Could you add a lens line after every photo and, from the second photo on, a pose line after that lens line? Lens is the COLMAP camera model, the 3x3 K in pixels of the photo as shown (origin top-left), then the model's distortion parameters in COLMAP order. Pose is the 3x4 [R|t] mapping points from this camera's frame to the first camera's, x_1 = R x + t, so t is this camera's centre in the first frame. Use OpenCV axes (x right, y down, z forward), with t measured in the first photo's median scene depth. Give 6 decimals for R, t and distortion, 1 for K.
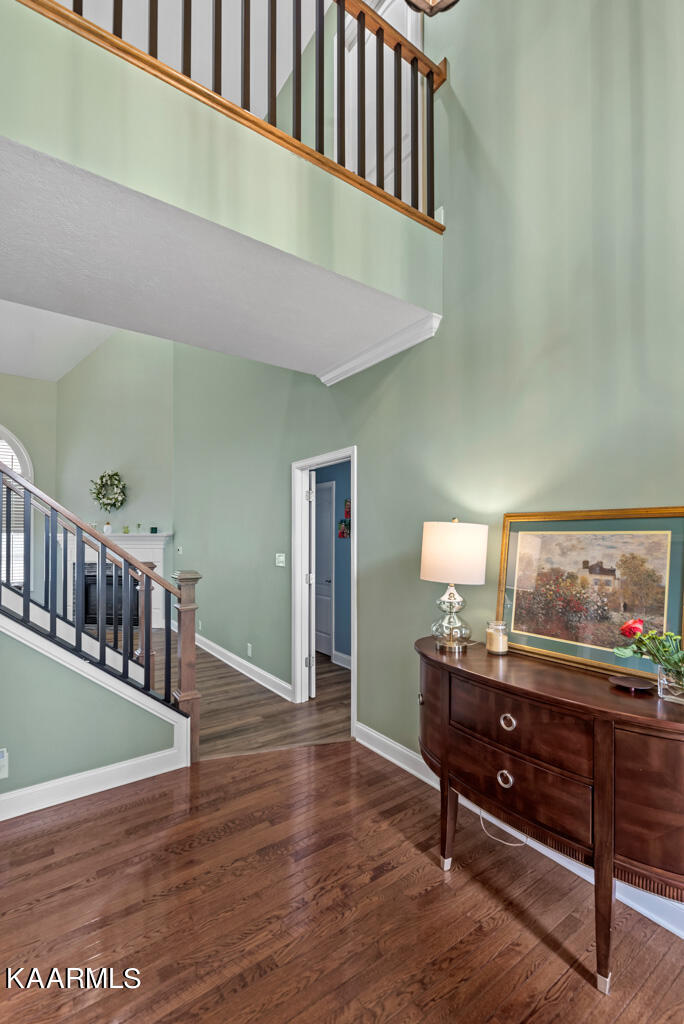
lens RADIAL K [[464.2, 0, 339.4], [0, 464.2, 531.6], [0, 0, 1]] dist [0.005461, -0.000043]
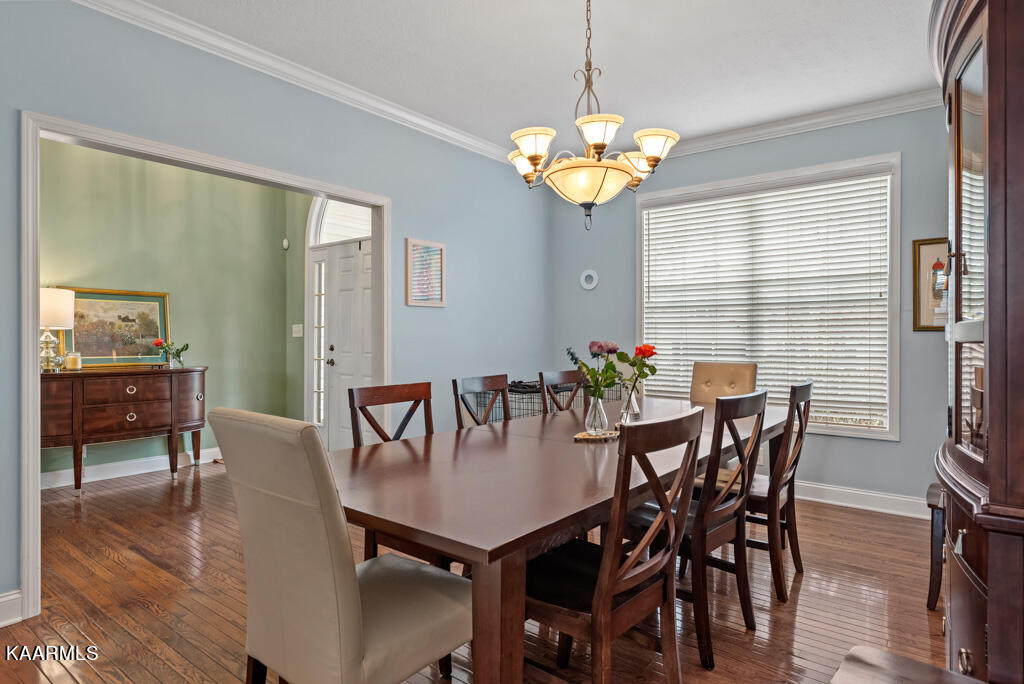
lens RADIAL K [[579.9, 0, 512.1], [0, 579.9, 337.7], [0, 0, 1]] dist [-0.002469, -0.000241]
pose [[-0.282086, 0.001681, 0.959388, -2.396594], [-0.009776, 0.999942, -0.004627, 0.158139], [-0.959339, -0.010685, -0.282053, 0.094186]]
